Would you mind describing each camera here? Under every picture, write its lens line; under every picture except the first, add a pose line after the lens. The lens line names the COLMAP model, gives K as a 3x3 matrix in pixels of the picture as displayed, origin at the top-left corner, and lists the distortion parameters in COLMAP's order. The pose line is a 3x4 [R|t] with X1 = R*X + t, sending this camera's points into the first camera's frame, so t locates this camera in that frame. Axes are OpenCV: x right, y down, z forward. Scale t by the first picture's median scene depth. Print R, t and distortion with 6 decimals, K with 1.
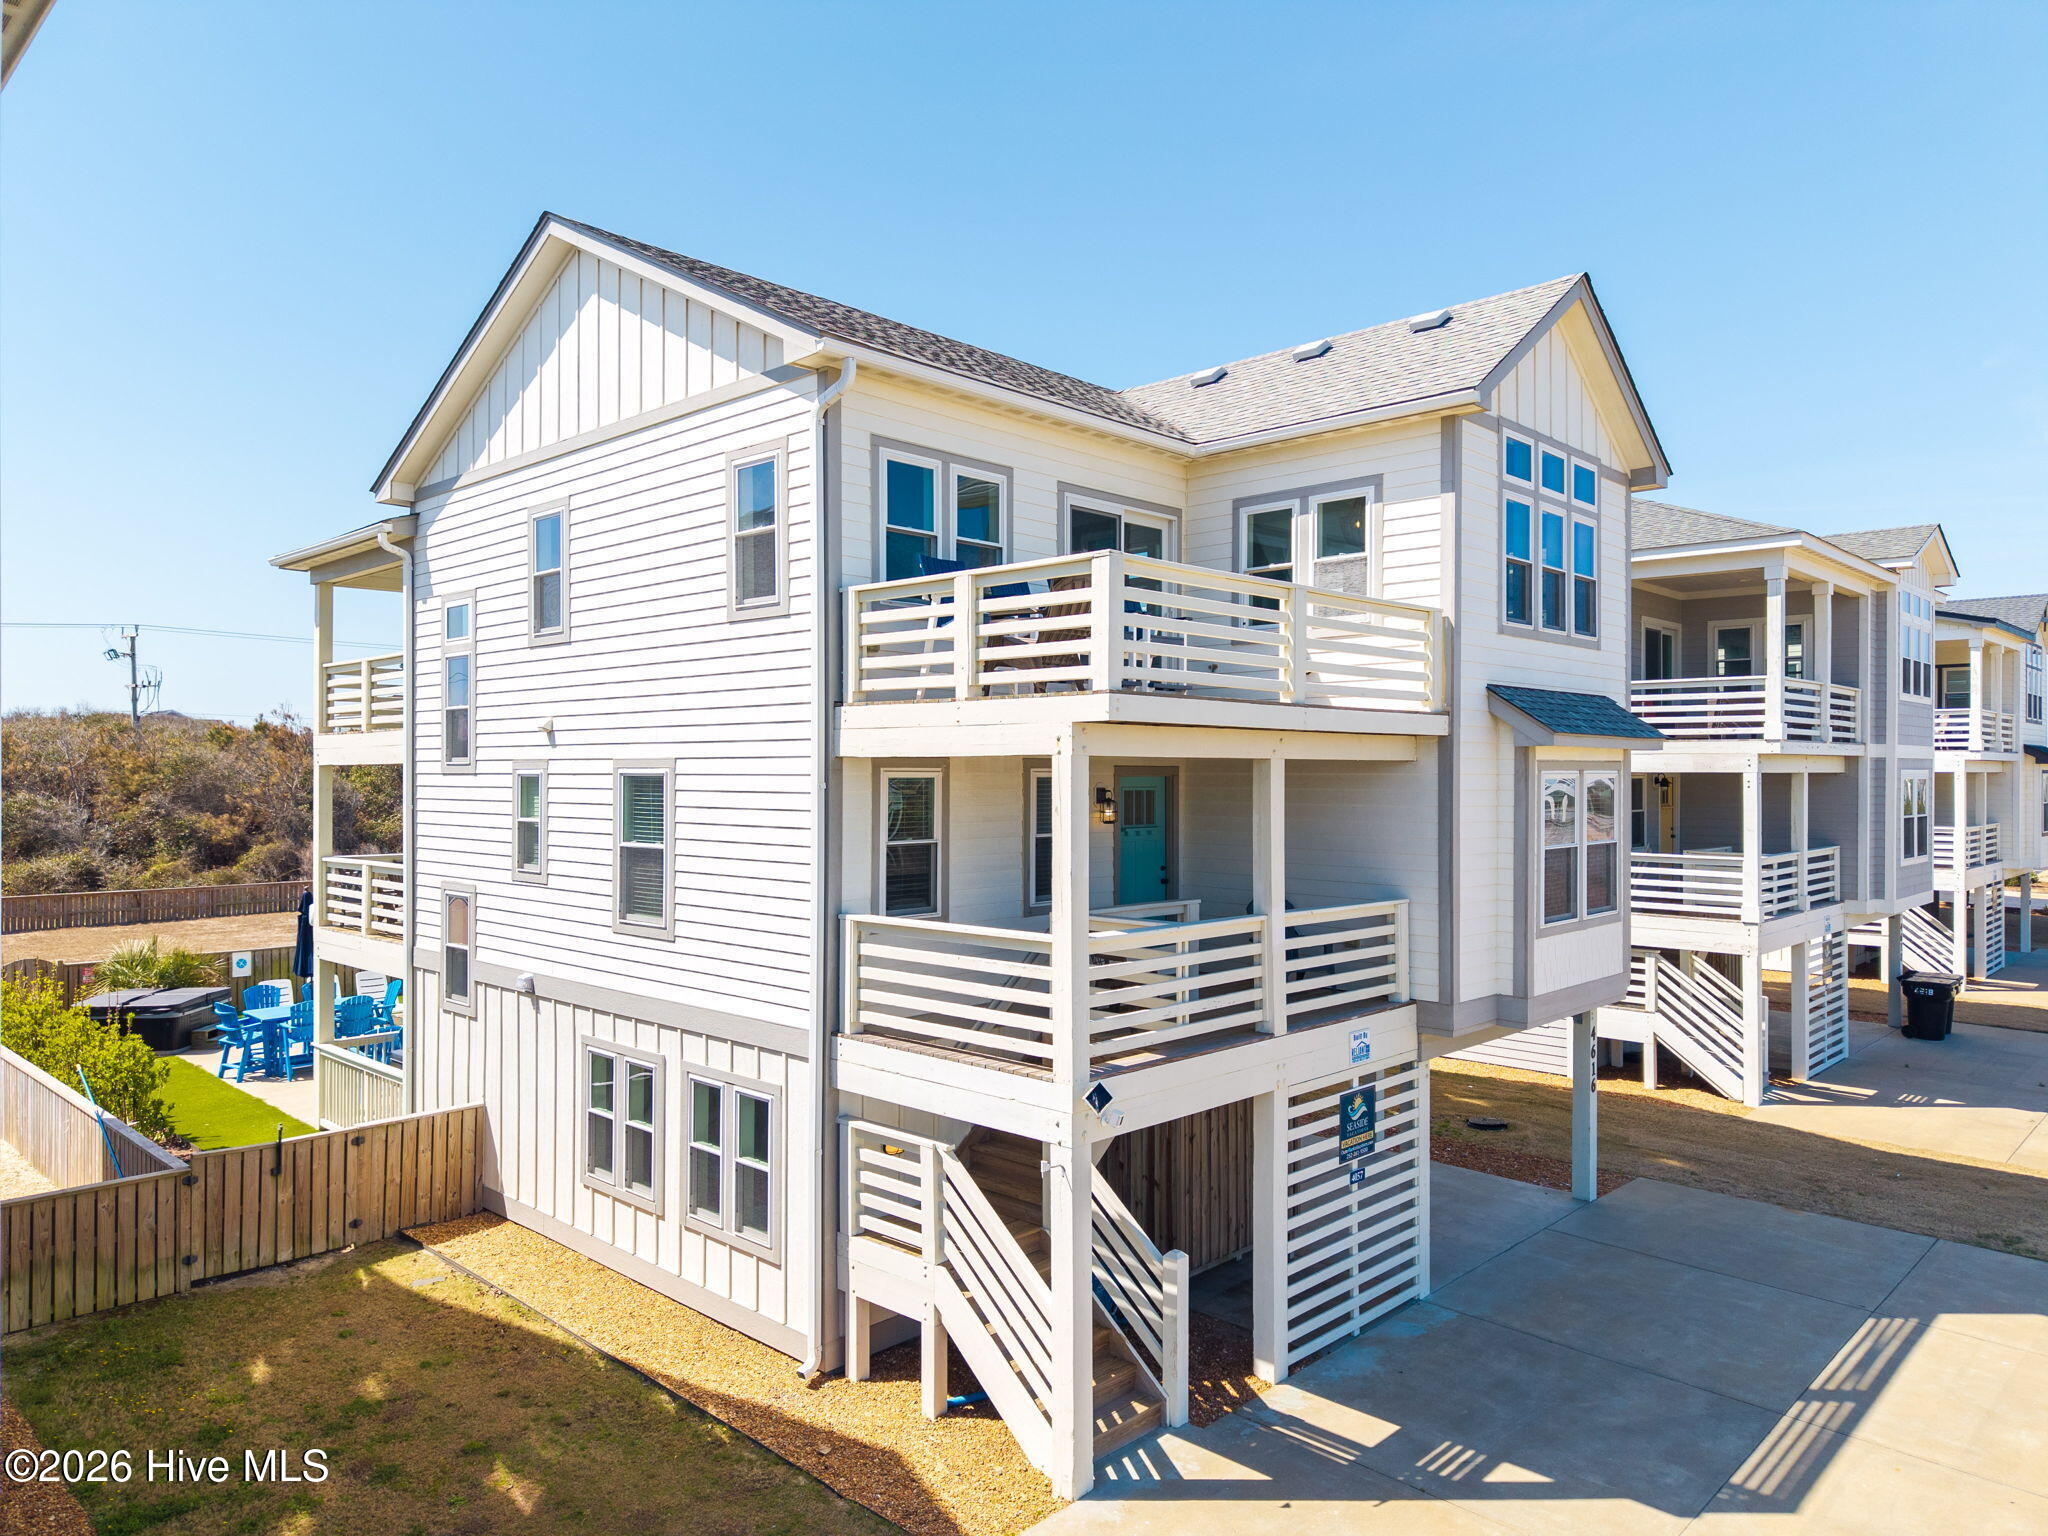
lens RADIAL K [[1369.1, 0, 1026.3], [0, 1369.1, 769.9], [0, 0, 1]] dist [0.047304, -0.051710]
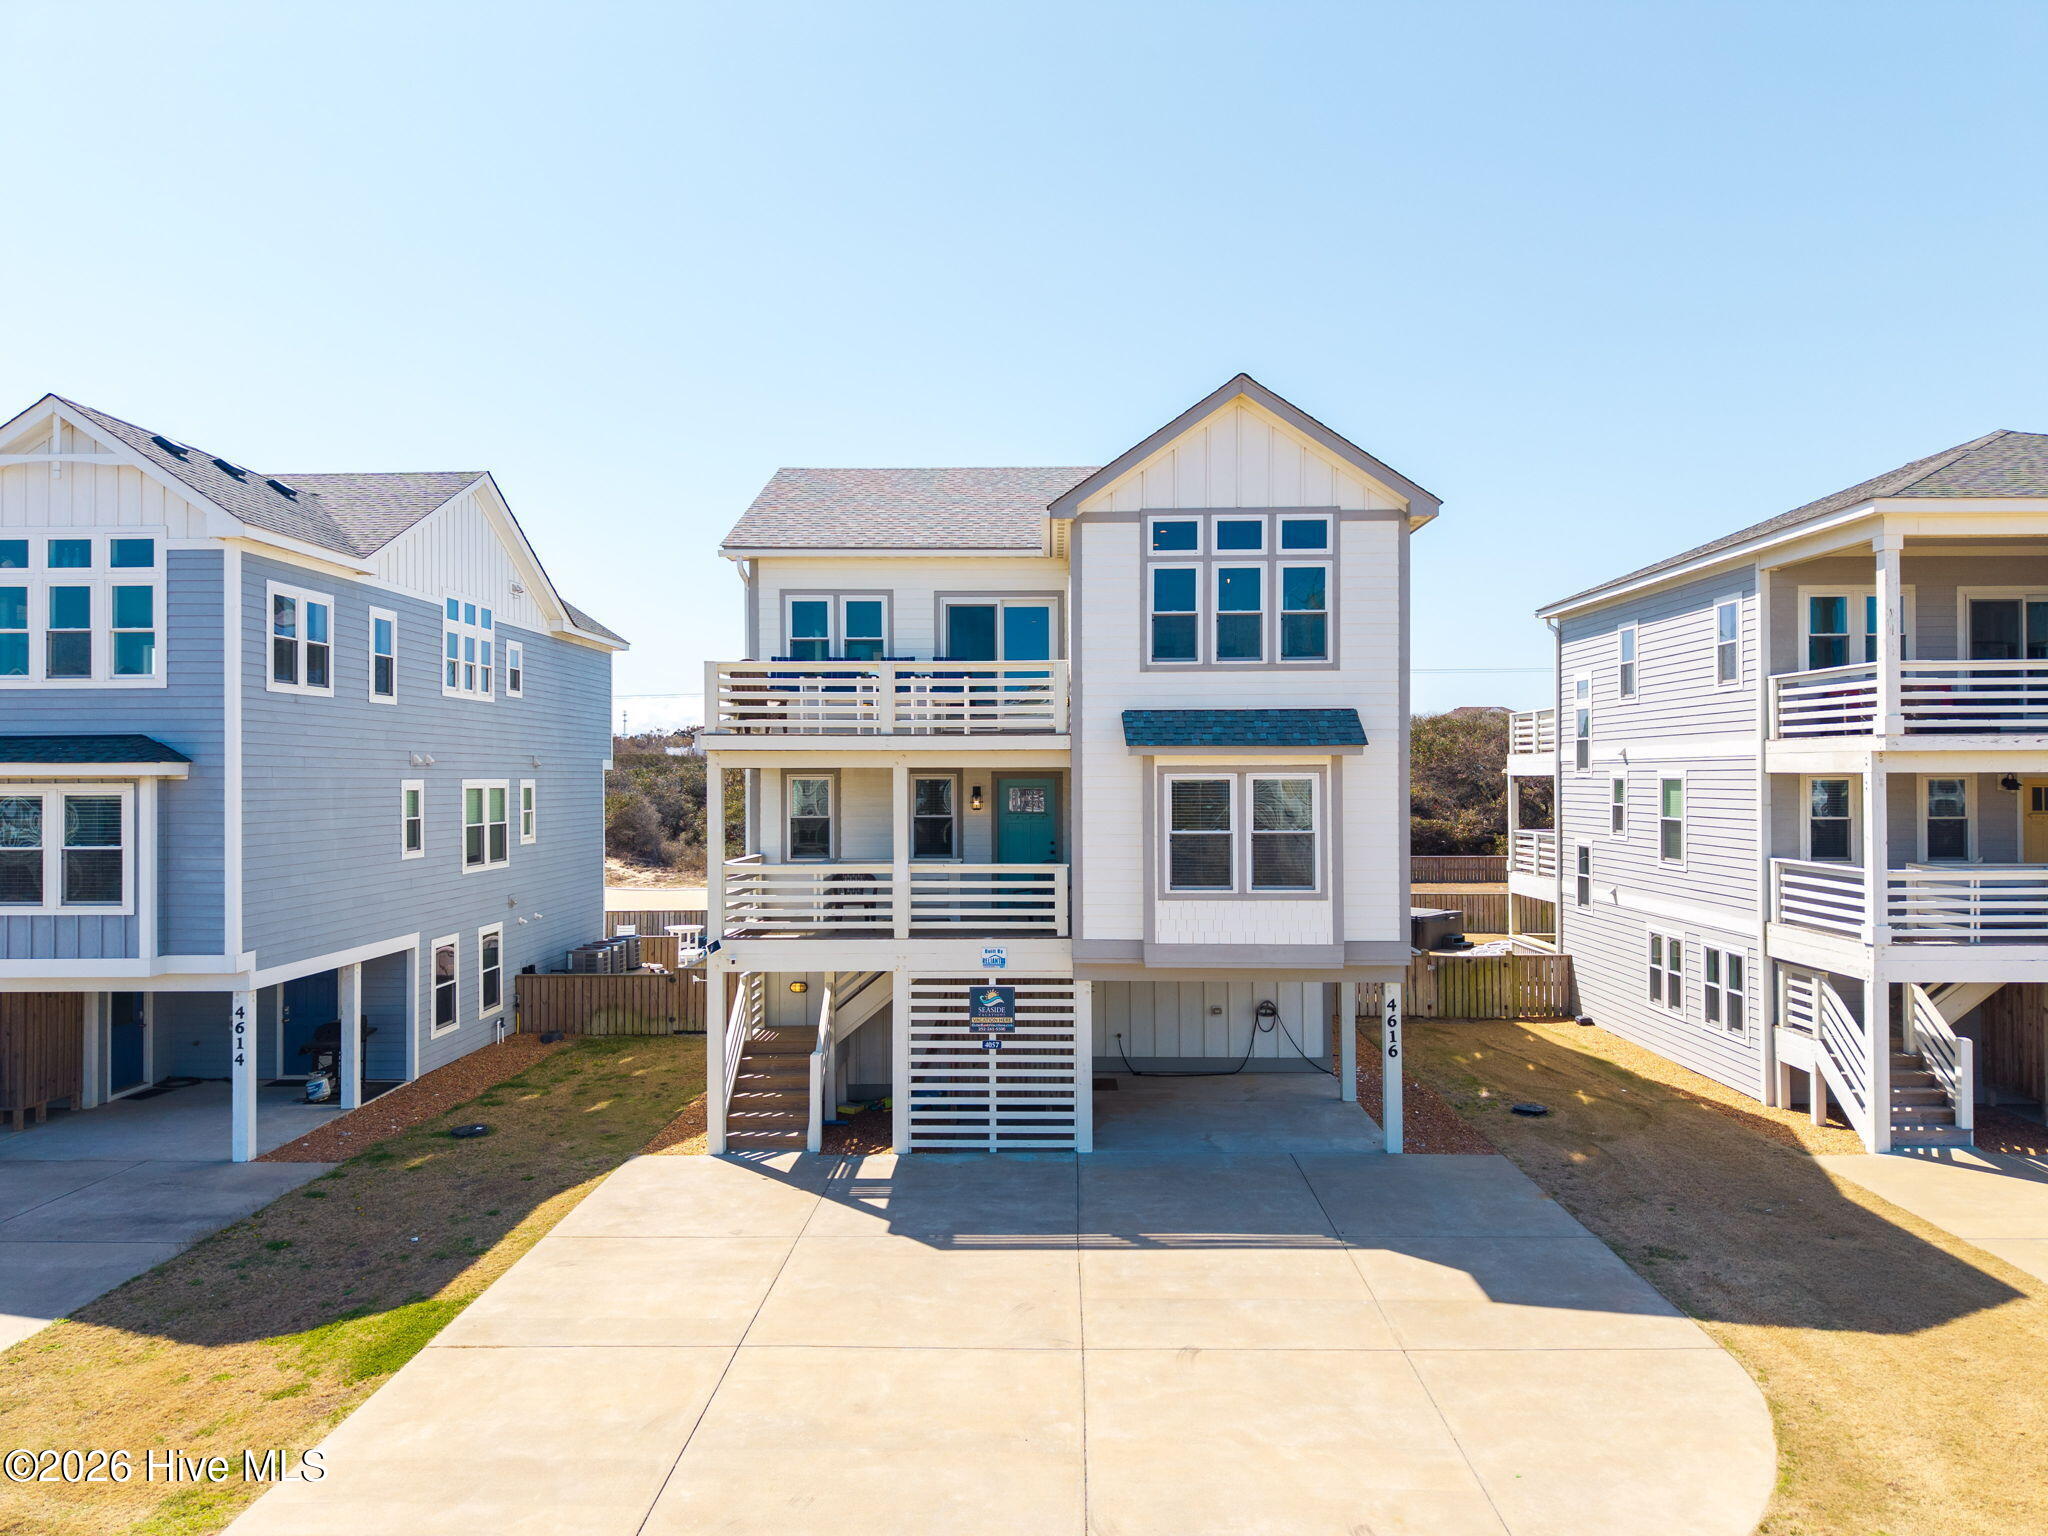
lens RADIAL K [[1369.1, 0, 1019.1], [0, 1369.1, 754.1], [0, 0, 1]] dist [0.047304, -0.051710]
pose [[0.677546, -0.016905, -0.735287, 1.252580], [0.004790, 0.999816, -0.018574, 0.006258], [0.735465, 0.009063, 0.677502, 0.007968]]
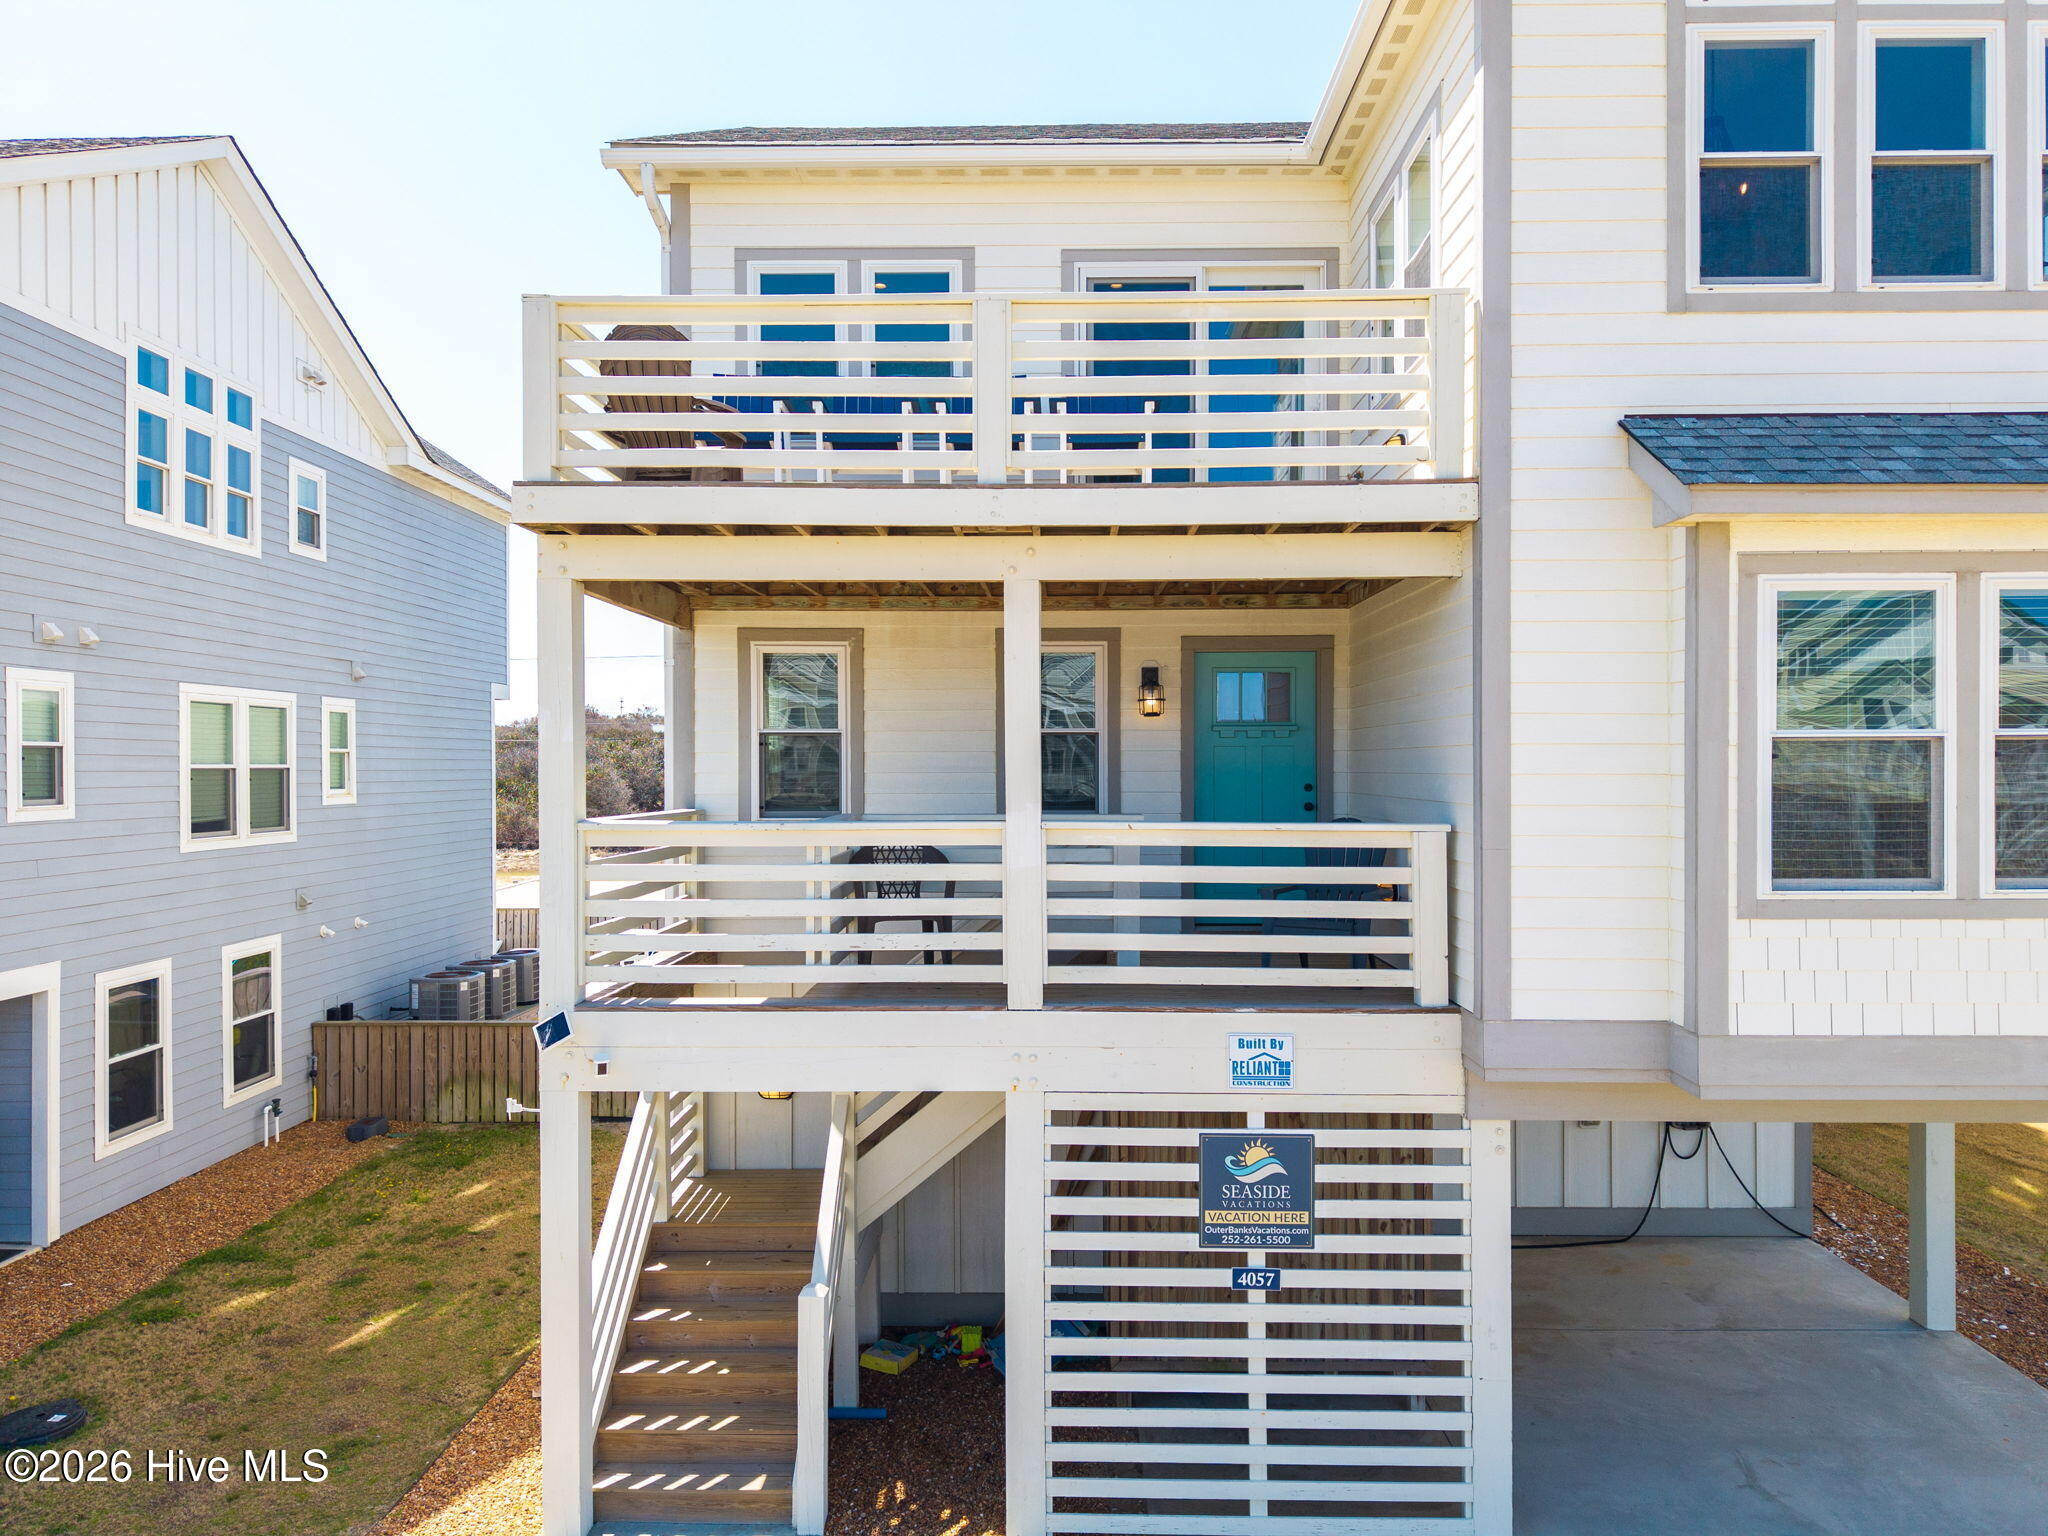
lens RADIAL K [[1369.1, 0, 1020.9], [0, 1369.1, 766.1], [0, 0, 1]] dist [0.047304, -0.051710]
pose [[0.678252, -0.002993, -0.734823, 0.558594], [0.003420, 0.999994, -0.000916, 0.068885], [0.734821, -0.001892, 0.678258, 0.482490]]
